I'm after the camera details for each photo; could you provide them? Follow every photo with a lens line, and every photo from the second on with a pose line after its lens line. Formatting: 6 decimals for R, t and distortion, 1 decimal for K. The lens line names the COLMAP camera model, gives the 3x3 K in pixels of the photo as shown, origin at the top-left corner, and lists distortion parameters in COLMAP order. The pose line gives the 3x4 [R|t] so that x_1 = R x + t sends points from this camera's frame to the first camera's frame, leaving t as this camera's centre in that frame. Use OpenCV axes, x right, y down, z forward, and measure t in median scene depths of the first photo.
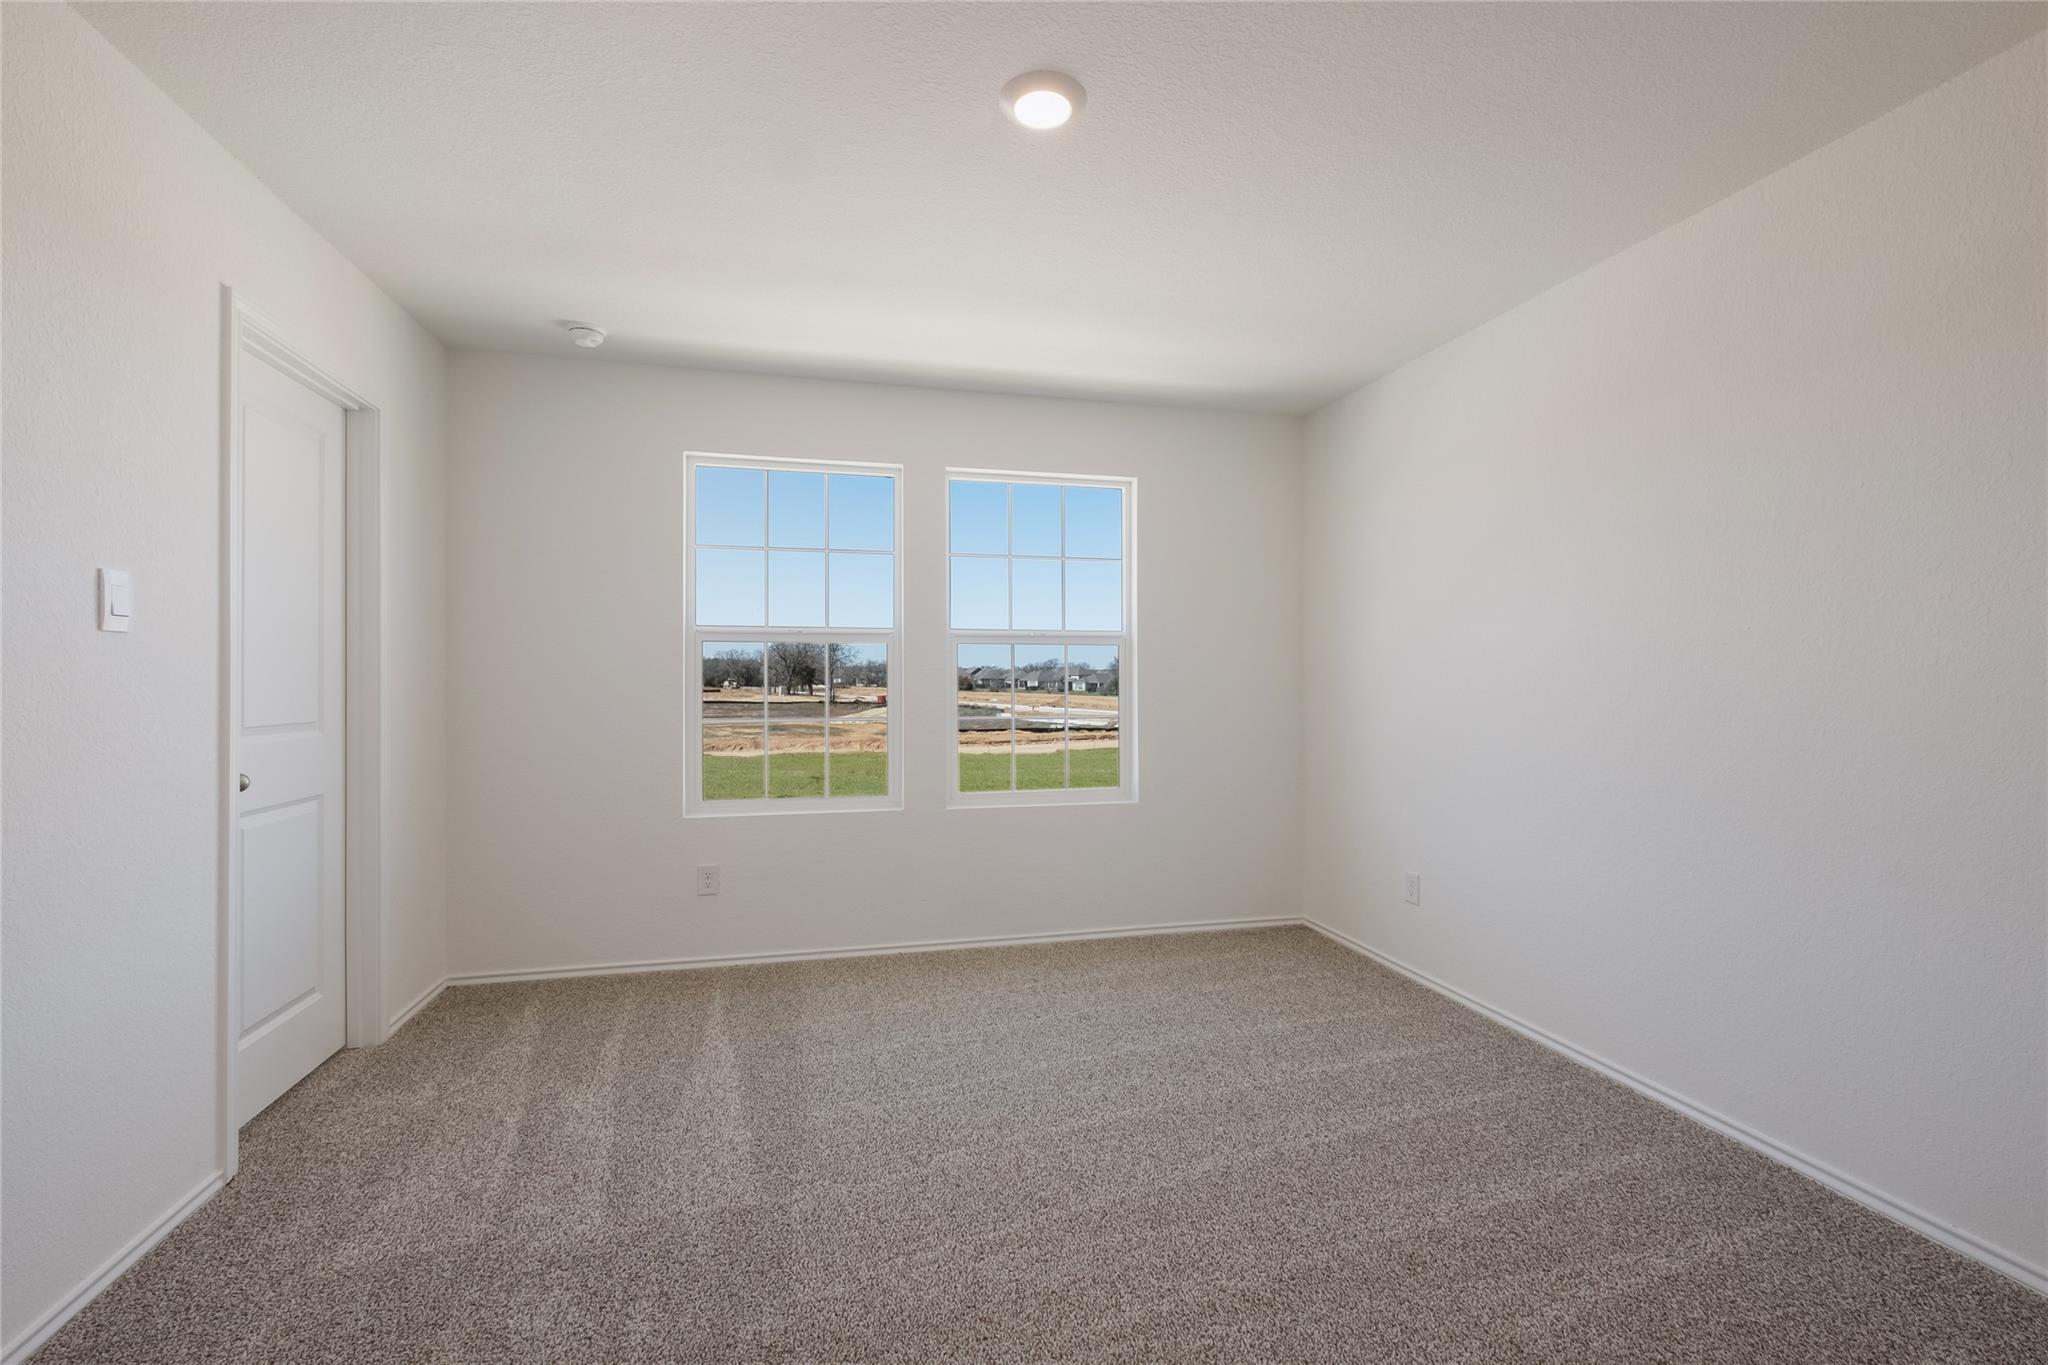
lens RADIAL K [[880.0, 0, 1024.7], [0, 880.0, 679.2], [0, 0, 1]] dist [0.002433, -0.001040]
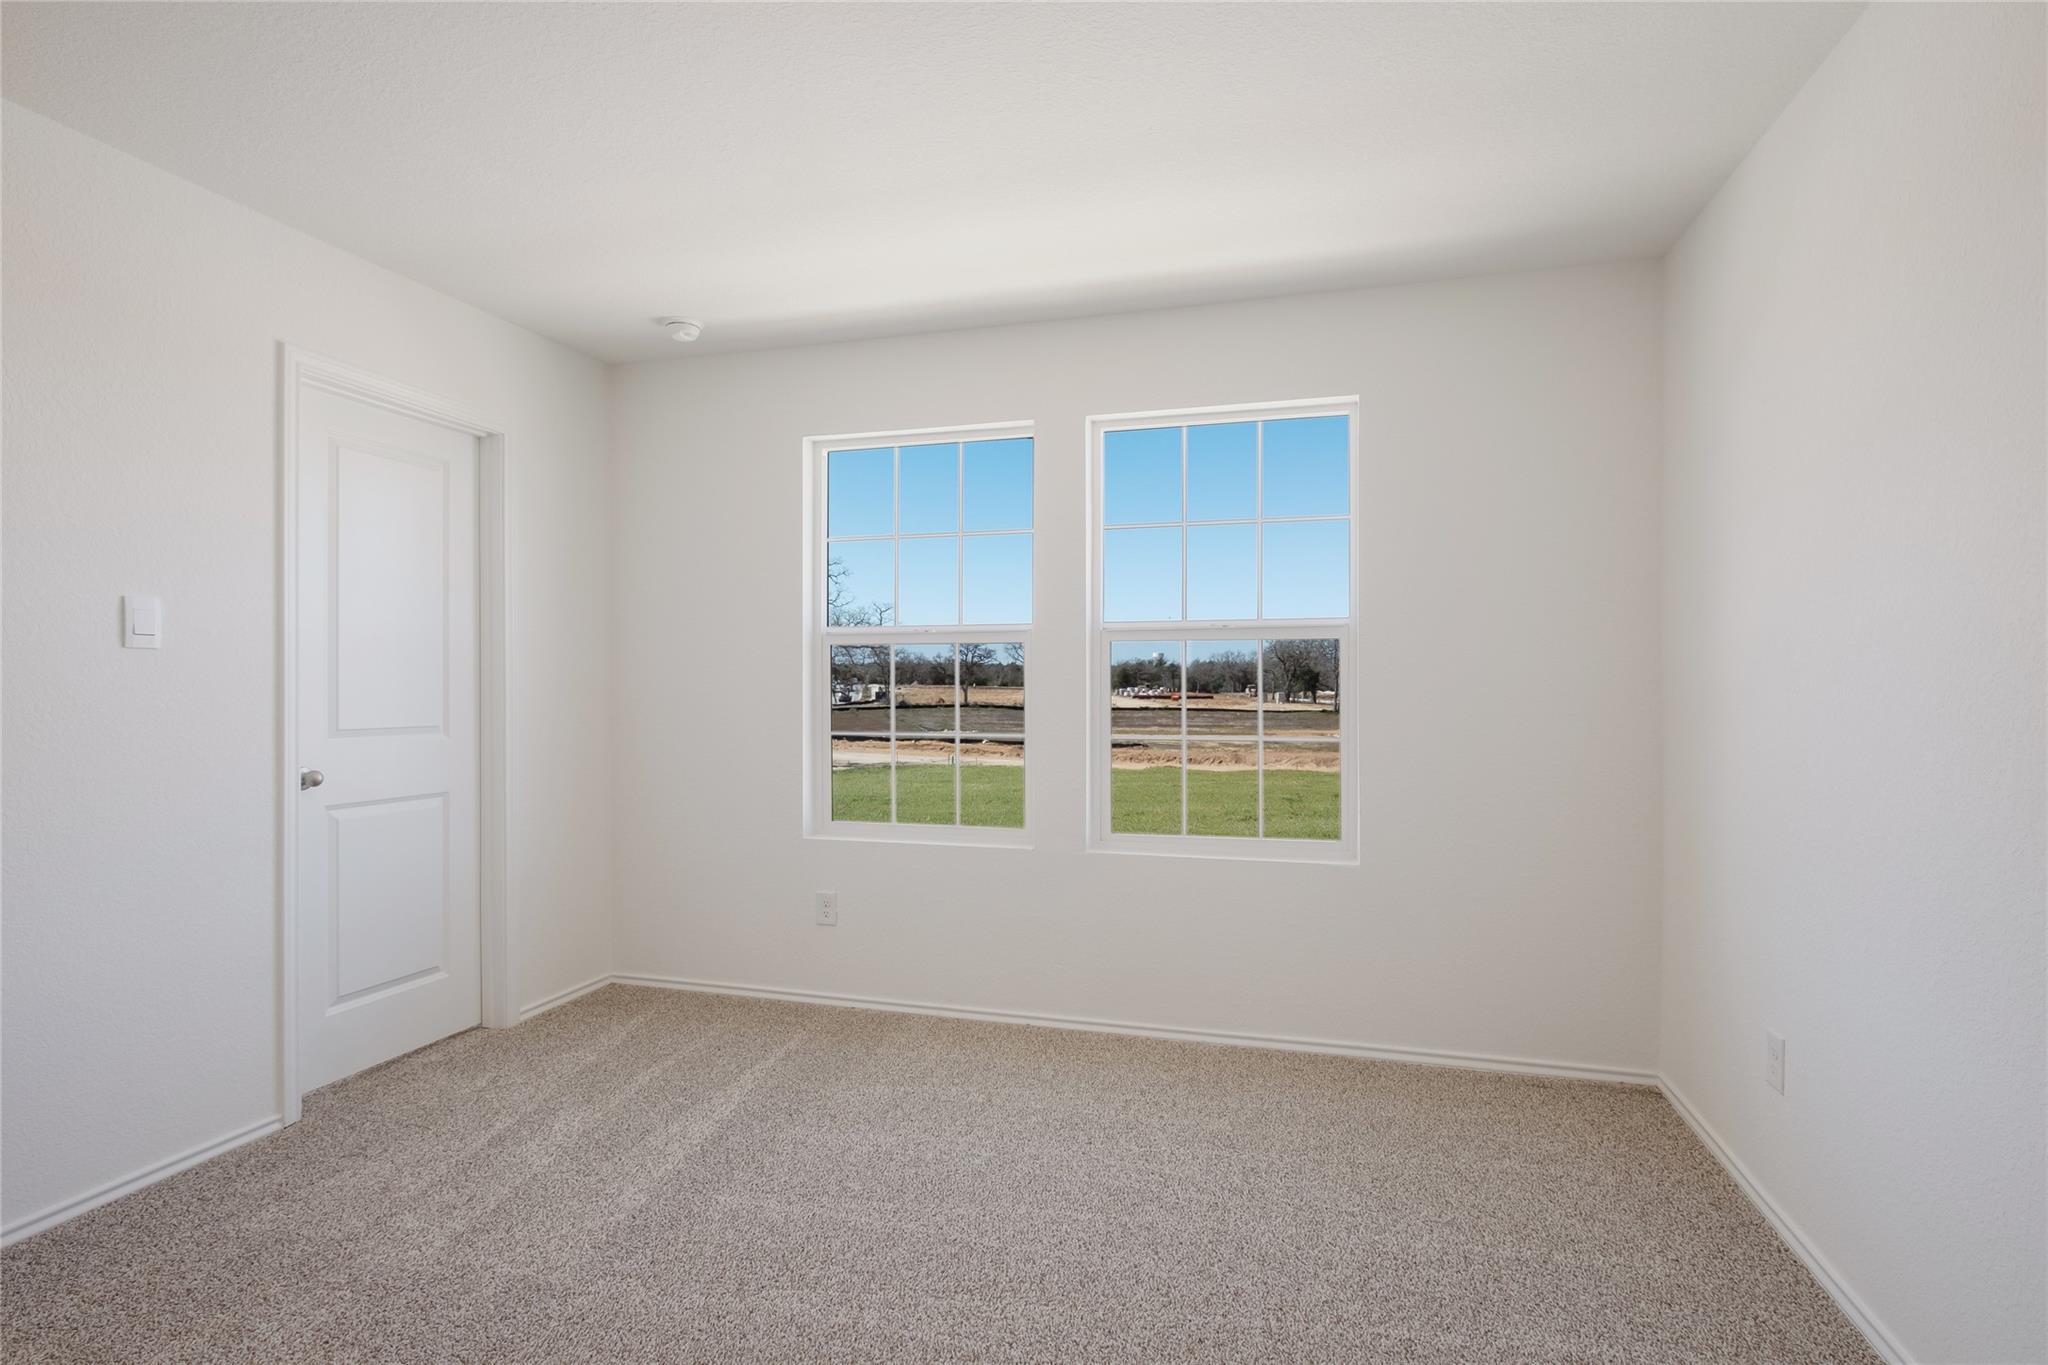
lens RADIAL K [[1014.4, 0, 1019.1], [0, 1014.4, 690.3], [0, 0, 1]] dist [-0.004590, -0.001261]
pose [[0.864071, 0.002173, -0.503366, 0.362490], [0.000794, 0.999984, 0.005680, -0.001734], [0.503370, -0.005308, 0.864055, 0.217219]]
